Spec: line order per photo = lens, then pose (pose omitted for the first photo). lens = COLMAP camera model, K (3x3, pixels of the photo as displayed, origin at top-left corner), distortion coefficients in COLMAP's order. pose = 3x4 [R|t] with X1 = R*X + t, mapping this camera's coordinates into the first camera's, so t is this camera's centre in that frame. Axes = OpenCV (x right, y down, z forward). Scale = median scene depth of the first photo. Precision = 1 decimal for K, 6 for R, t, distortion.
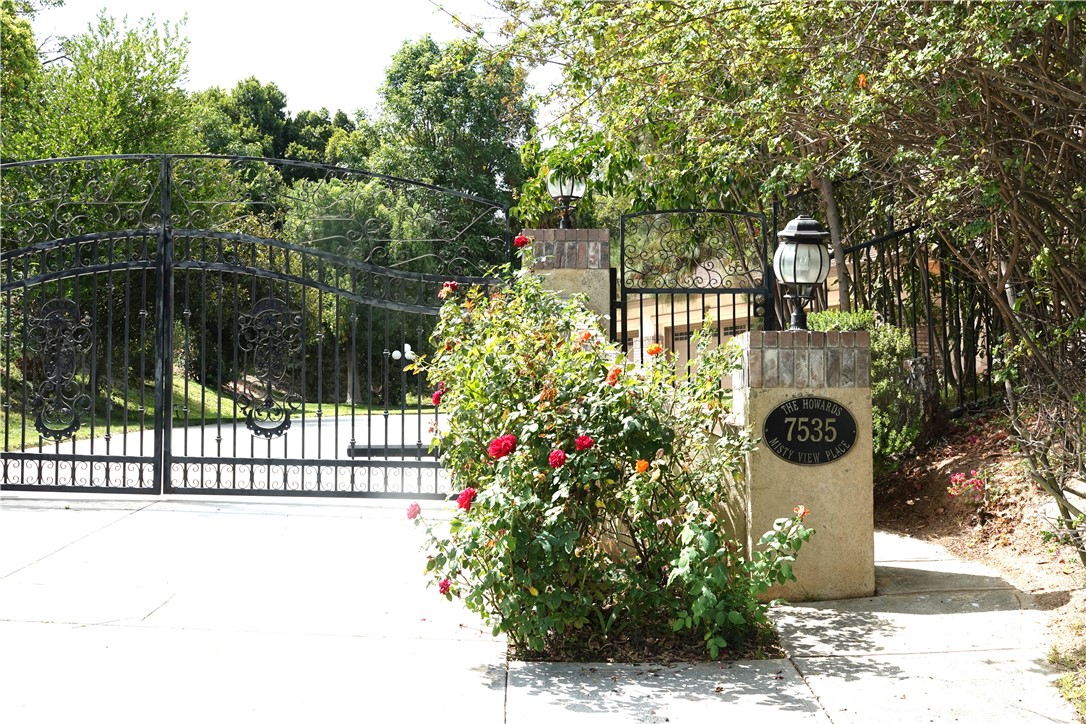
lens RADIAL K [[1327.4, 0, 542.7], [0, 1327.4, 361.0], [0, 0, 1]] dist [-0.012660, 0.000000]
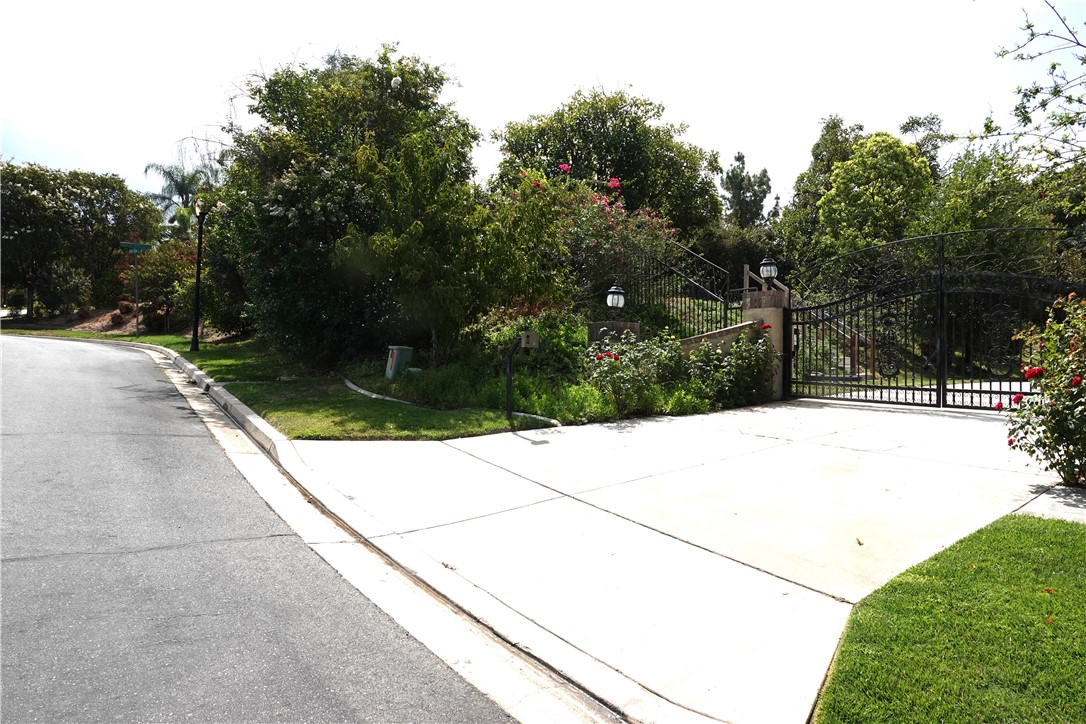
lens RADIAL K [[749.8, 0, 543.3], [0, 749.8, 363.2], [0, 0, 1]] dist [-0.000948, -0.000222]
pose [[0.555892, -0.002704, -0.831250, 0.309993], [0.030600, 0.999383, 0.017213, -0.002657], [0.830691, -0.035005, 0.555632, -0.107890]]
